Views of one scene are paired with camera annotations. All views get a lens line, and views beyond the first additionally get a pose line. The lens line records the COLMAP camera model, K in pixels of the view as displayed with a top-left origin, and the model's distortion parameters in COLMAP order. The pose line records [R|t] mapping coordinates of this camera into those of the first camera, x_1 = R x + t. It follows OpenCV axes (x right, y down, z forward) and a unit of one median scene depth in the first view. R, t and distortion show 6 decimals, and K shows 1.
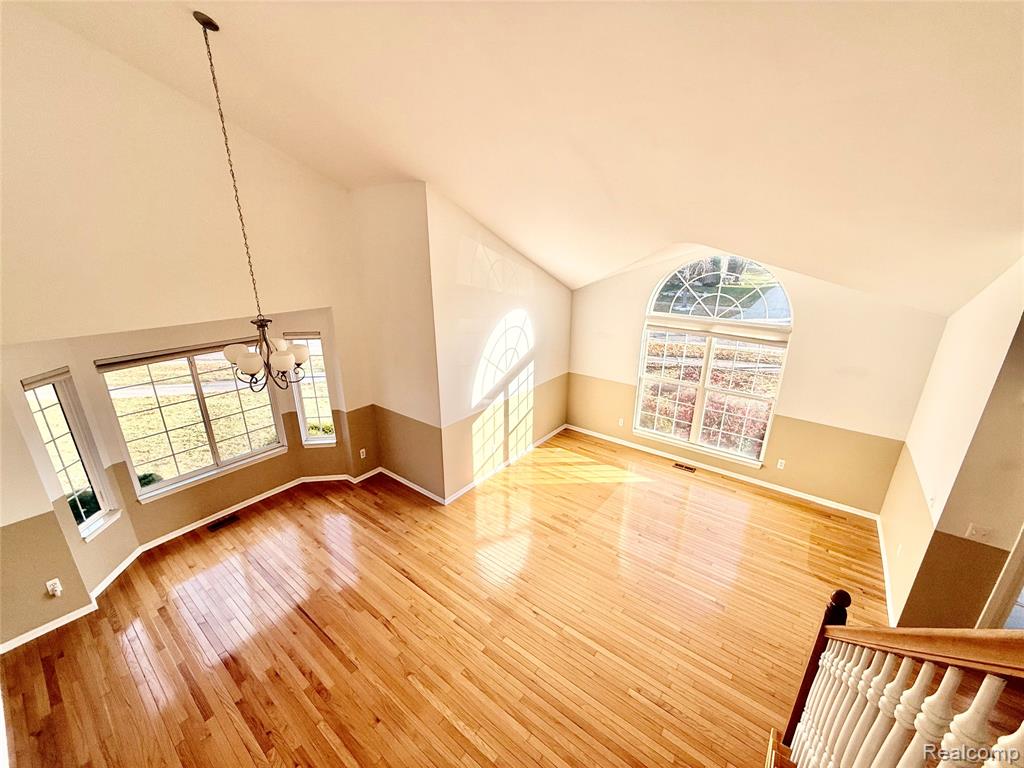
lens RADIAL K [[406.9, 0, 510.4], [0, 406.9, 383.4], [0, 0, 1]] dist [0.000629, -0.000199]
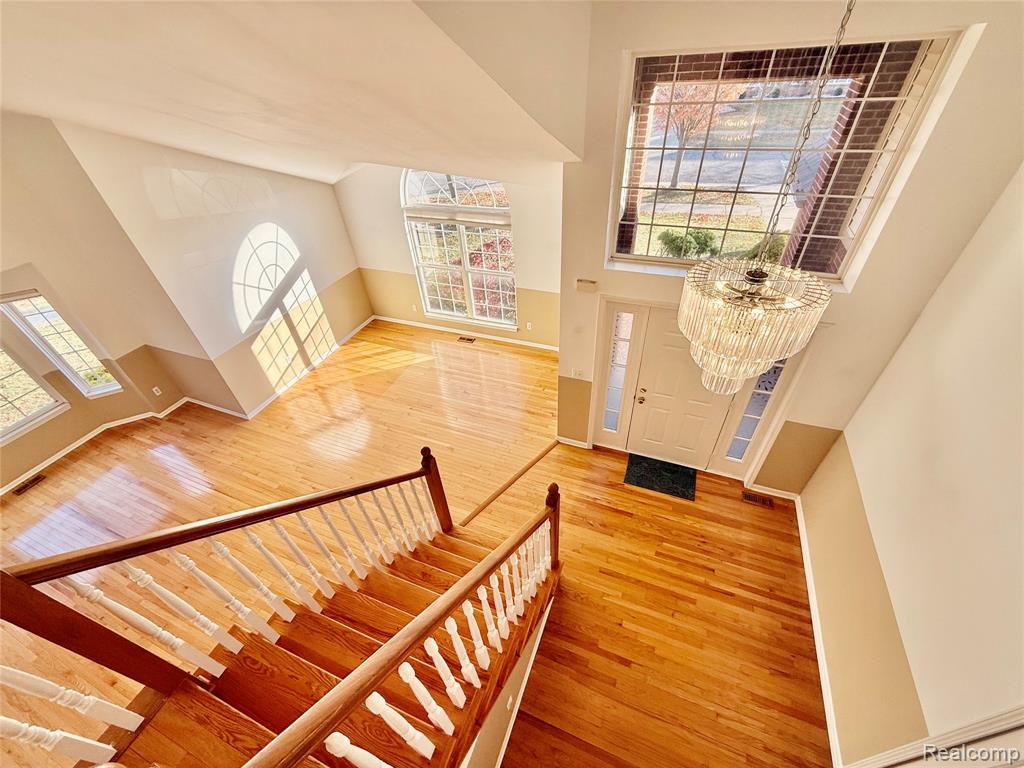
lens RADIAL K [[406.9, 0, 510.4], [0, 406.9, 383.4], [0, 0, 1]] dist [0.000629, -0.000199]
pose [[0.961286, -0.218549, 0.167826, 0.344479], [0.145807, 0.920234, 0.363194, -0.095522], [-0.233815, -0.324663, 0.916474, -0.175254]]
